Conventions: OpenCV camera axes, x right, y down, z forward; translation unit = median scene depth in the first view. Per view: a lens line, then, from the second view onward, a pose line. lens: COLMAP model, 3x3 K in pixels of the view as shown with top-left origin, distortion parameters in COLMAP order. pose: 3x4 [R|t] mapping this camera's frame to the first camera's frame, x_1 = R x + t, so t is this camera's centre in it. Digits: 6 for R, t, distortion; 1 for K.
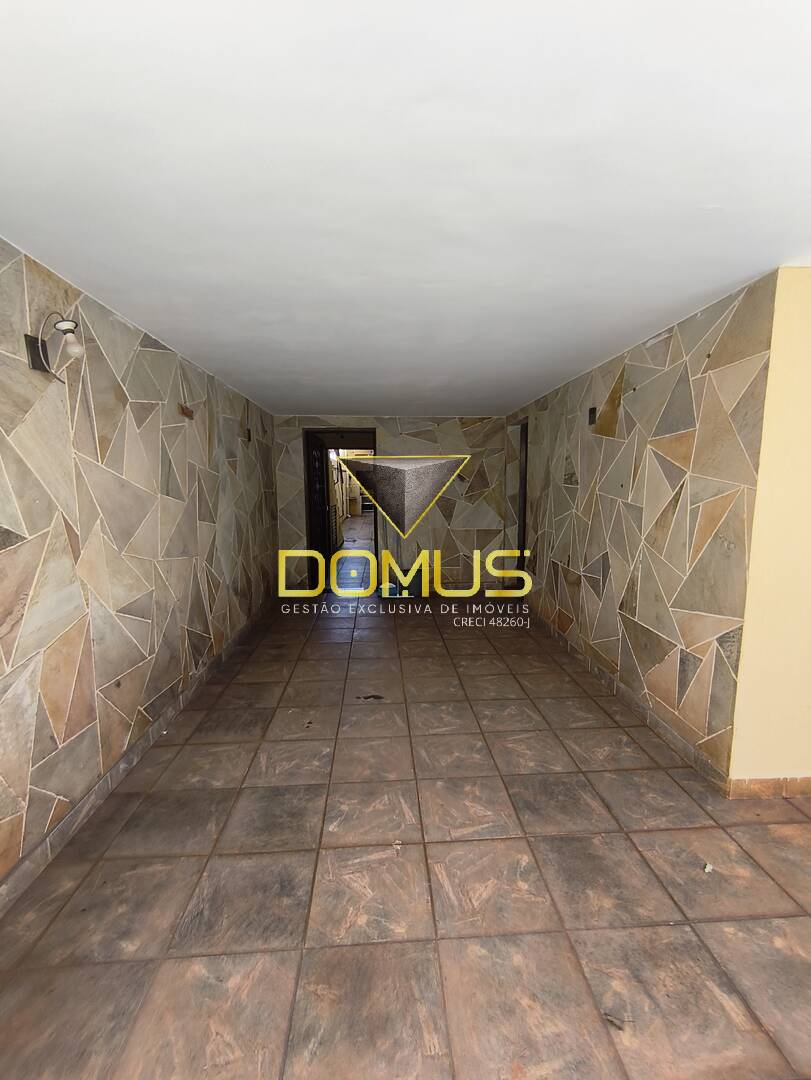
lens RADIAL K [[481.4, 0, 406.2], [0, 481.4, 540.3], [0, 0, 1]] dist [-0.007616, 0.006828]
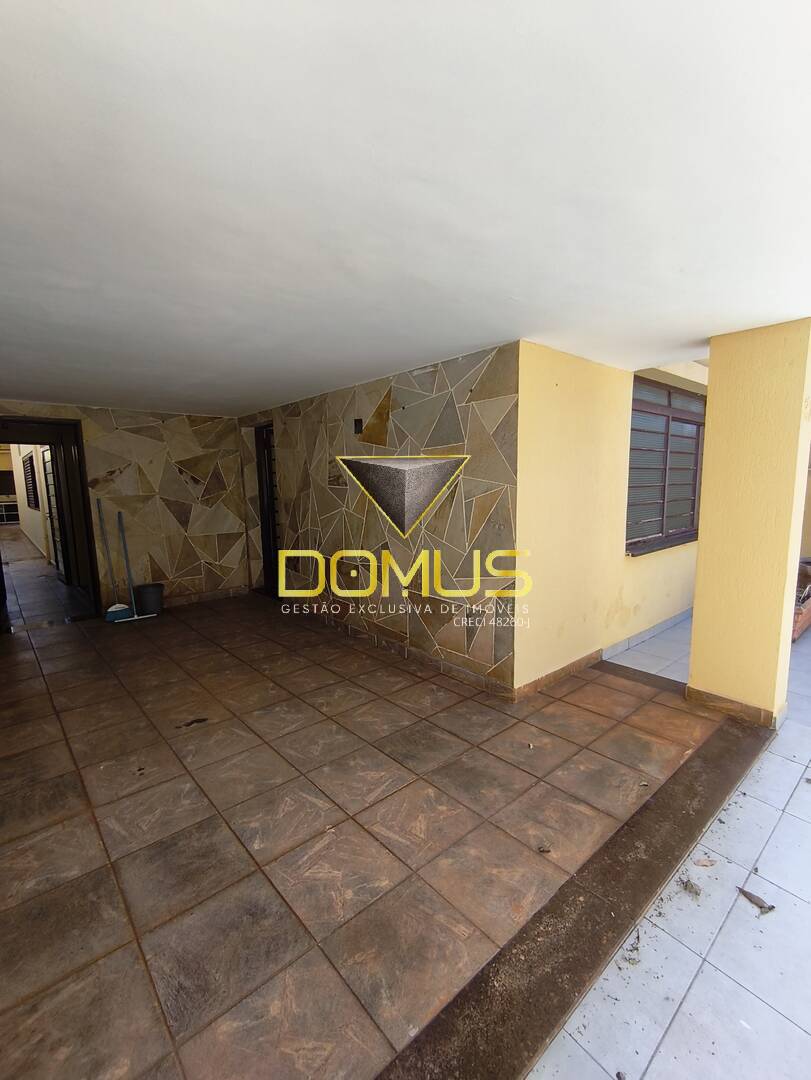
lens RADIAL K [[481.4, 0, 415.2], [0, 481.4, 536.1], [0, 0, 1]] dist [-0.007616, 0.006828]
pose [[0.790924, -0.075054, 0.607294, -0.401655], [0.081825, 0.996509, 0.016588, -0.006503], [-0.606418, 0.036572, 0.794304, 0.022517]]
